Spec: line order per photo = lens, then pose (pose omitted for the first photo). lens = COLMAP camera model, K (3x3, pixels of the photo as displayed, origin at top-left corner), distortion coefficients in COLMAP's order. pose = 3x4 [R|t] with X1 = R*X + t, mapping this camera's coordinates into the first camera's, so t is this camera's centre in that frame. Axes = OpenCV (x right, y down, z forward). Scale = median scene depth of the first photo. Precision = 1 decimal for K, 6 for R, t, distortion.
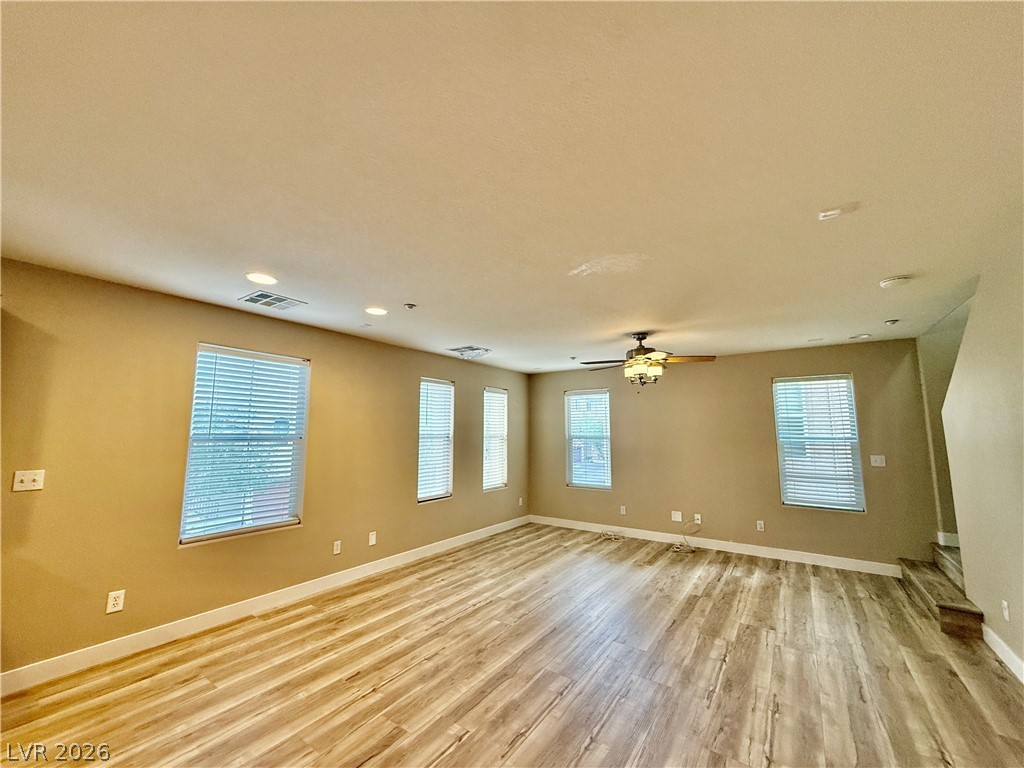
lens RADIAL K [[407.3, 0, 511.3], [0, 407.3, 383.4], [0, 0, 1]] dist [-0.000176, 0.000030]
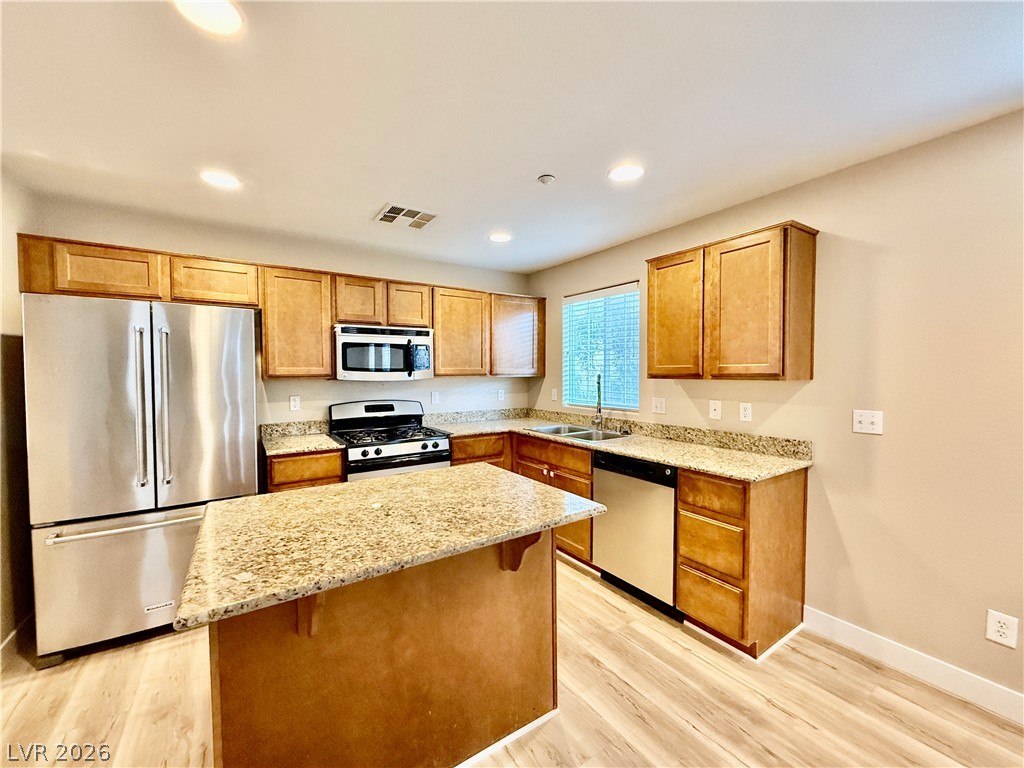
lens RADIAL K [[407.3, 0, 509.7], [0, 407.3, 382.7], [0, 0, 1]] dist [-0.000176, 0.000030]
pose [[-0.371939, 0.020080, -0.928040, -0.115609], [0.116329, 0.992893, -0.025139, 0.090515], [0.920939, -0.117308, -0.371632, 0.633185]]
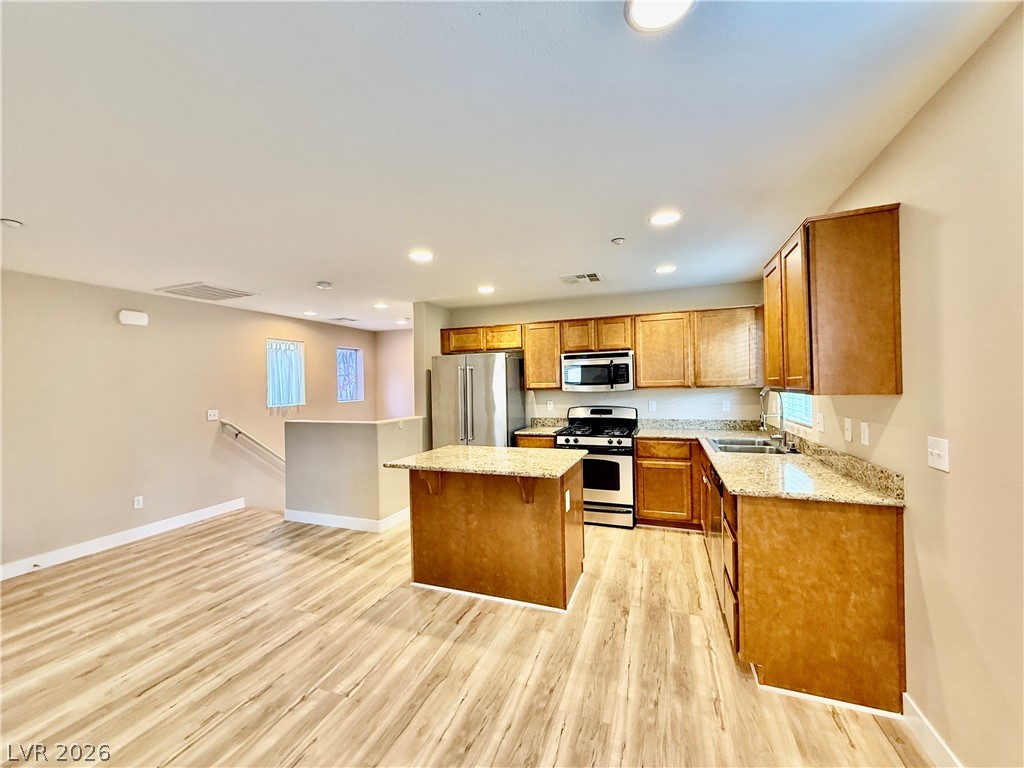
lens RADIAL K [[407.3, 0, 514.4], [0, 407.3, 384.0], [0, 0, 1]] dist [-0.000176, 0.000030]
pose [[-0.969793, 0.011782, -0.243646, -0.404434], [0.043211, 0.991334, -0.124059, 0.180992], [0.240073, -0.130840, -0.961897, 1.446086]]
